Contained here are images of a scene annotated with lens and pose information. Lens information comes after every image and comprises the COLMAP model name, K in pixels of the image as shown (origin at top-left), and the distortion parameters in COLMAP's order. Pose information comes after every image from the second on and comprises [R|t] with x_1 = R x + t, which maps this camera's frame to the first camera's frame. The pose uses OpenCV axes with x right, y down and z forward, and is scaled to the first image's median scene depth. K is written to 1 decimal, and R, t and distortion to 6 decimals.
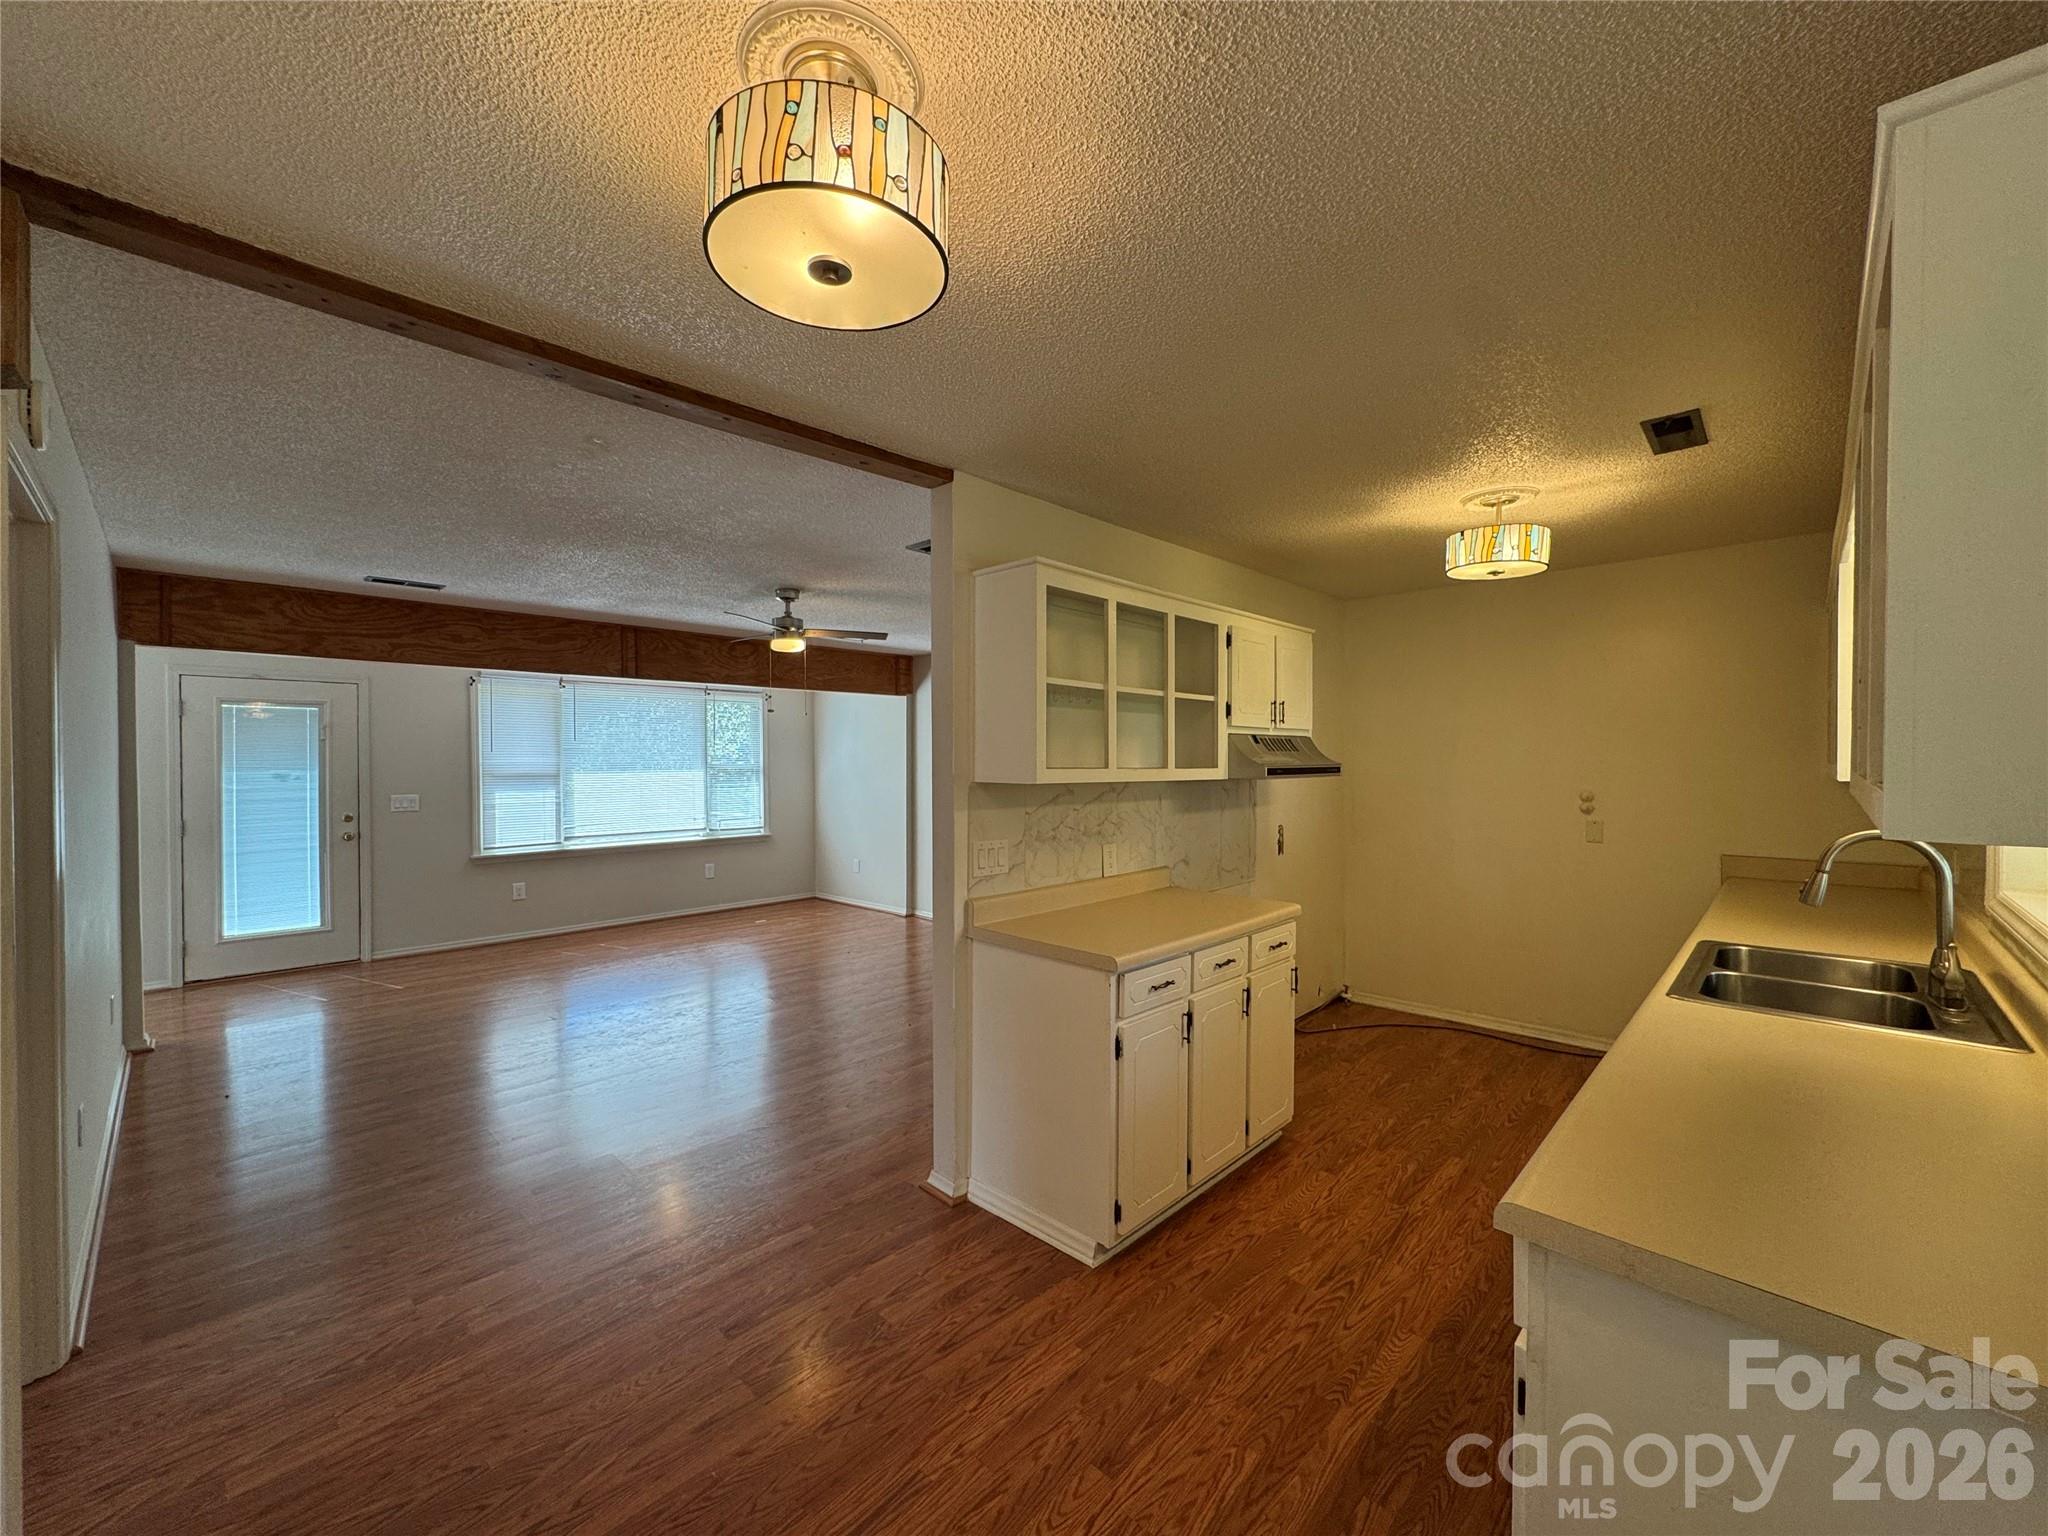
lens RADIAL K [[820.2, 0, 1018.7], [0, 820.2, 763.3], [0, 0, 1]] dist [0.001136, -0.000130]
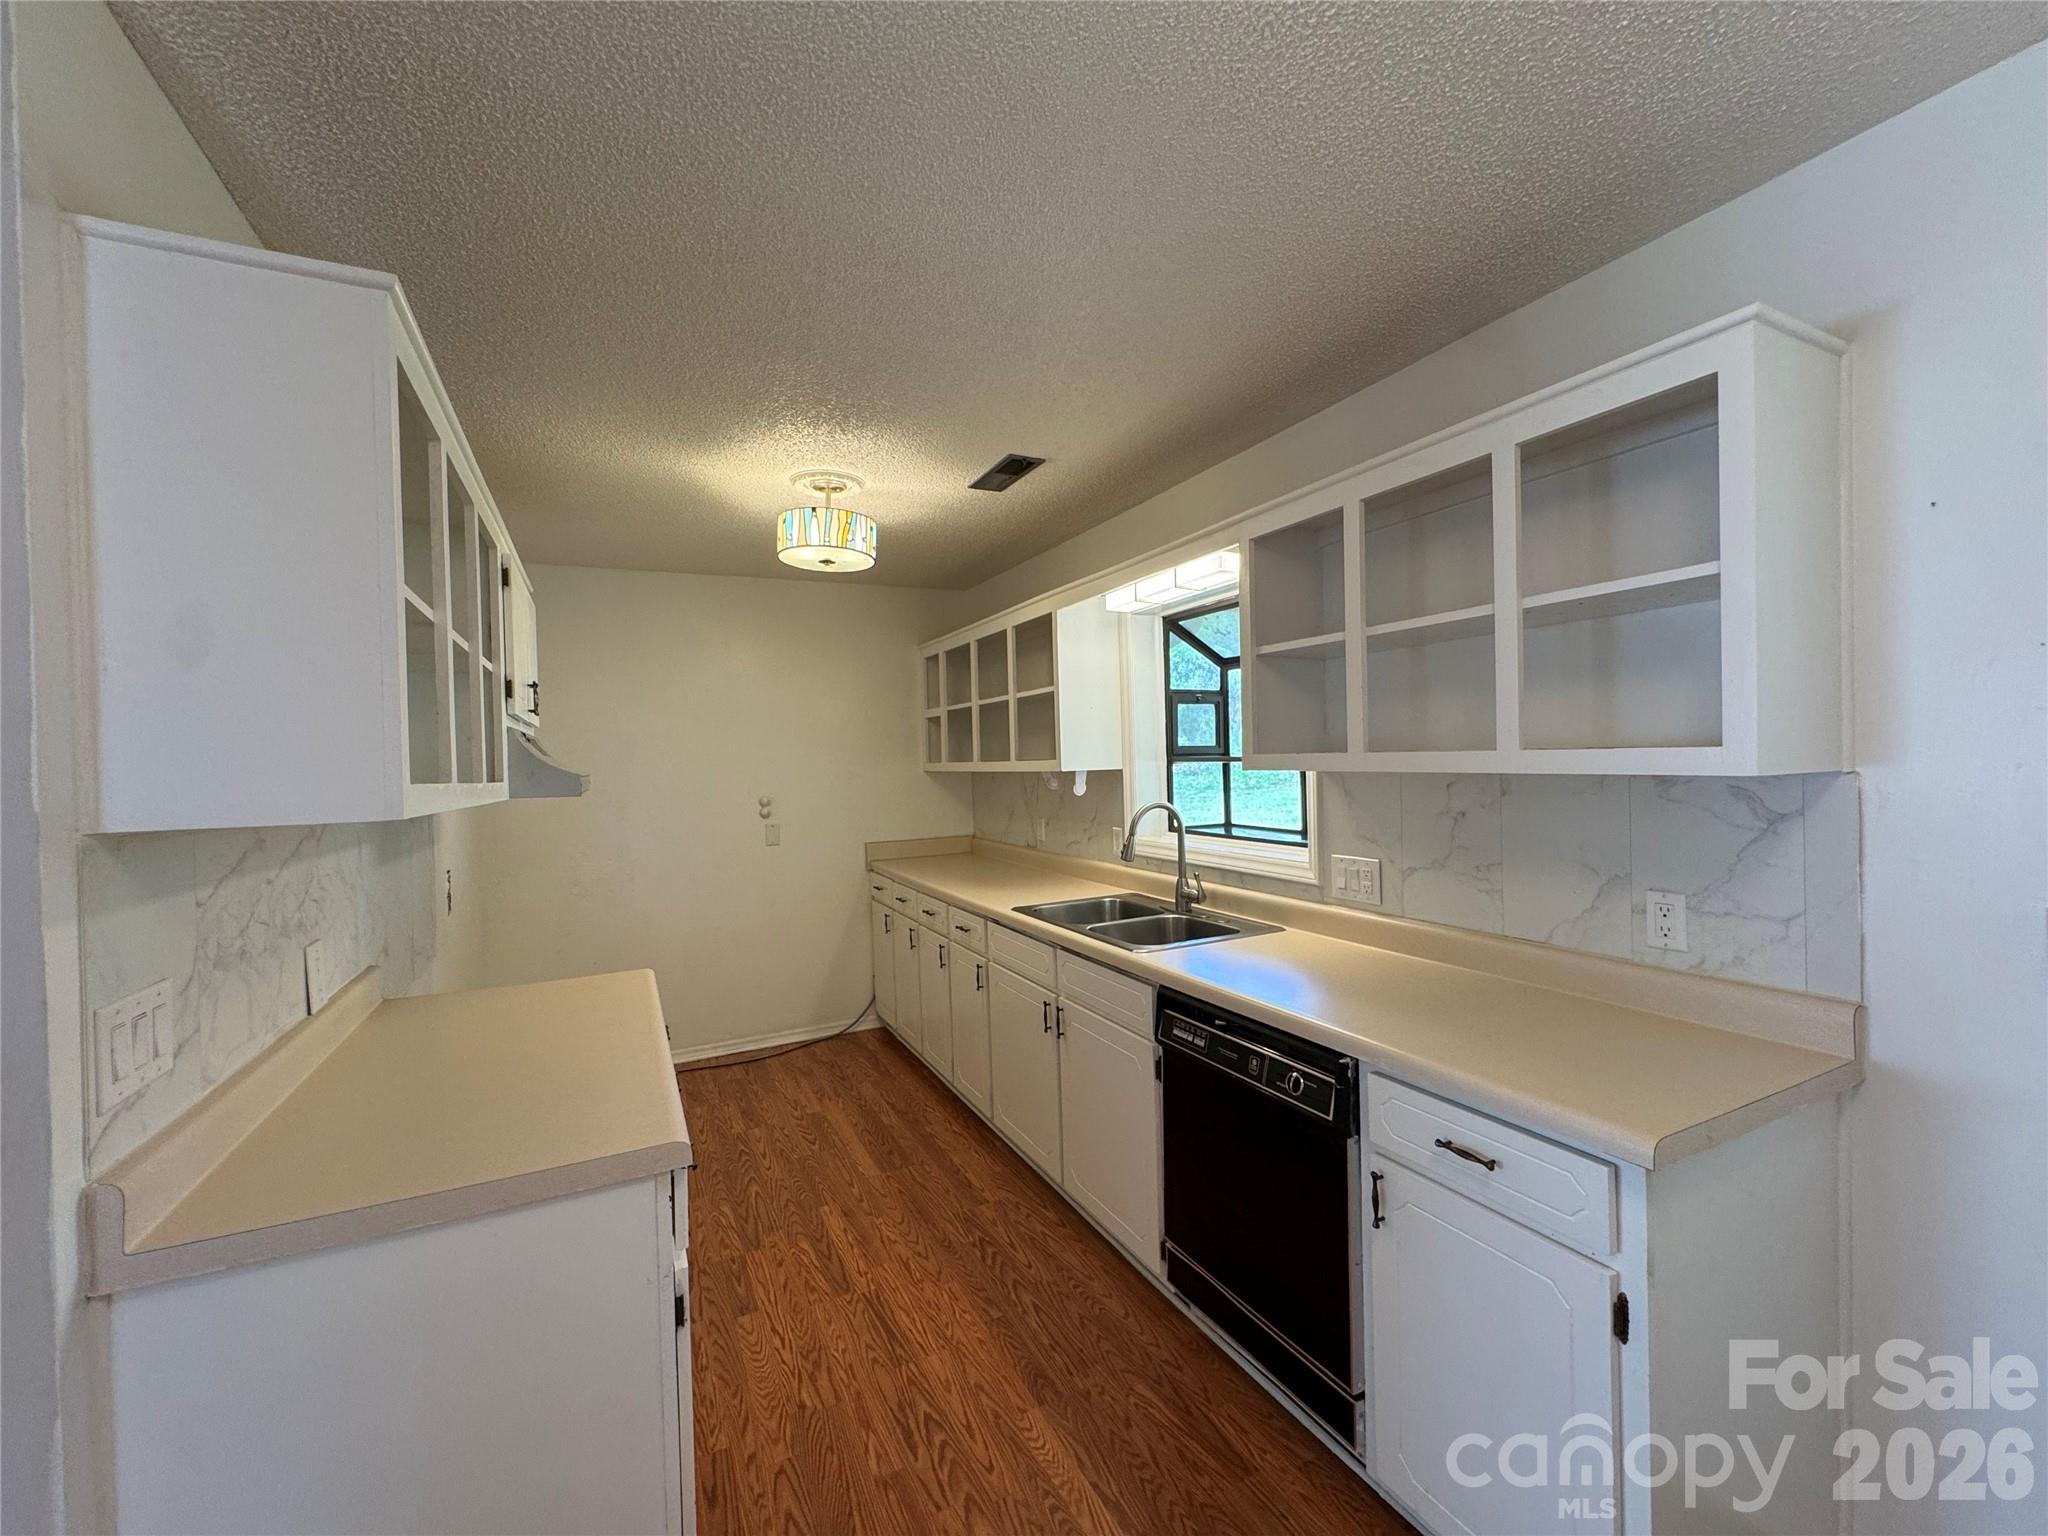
lens RADIAL K [[820.2, 0, 1017.6], [0, 820.2, 763.5], [0, 0, 1]] dist [0.001136, -0.000130]
pose [[0.331938, -0.010464, 0.943243, -0.249841], [0.035528, 0.999368, -0.001416, 0.007995], [-0.942632, 0.033981, 0.332100, 0.521885]]
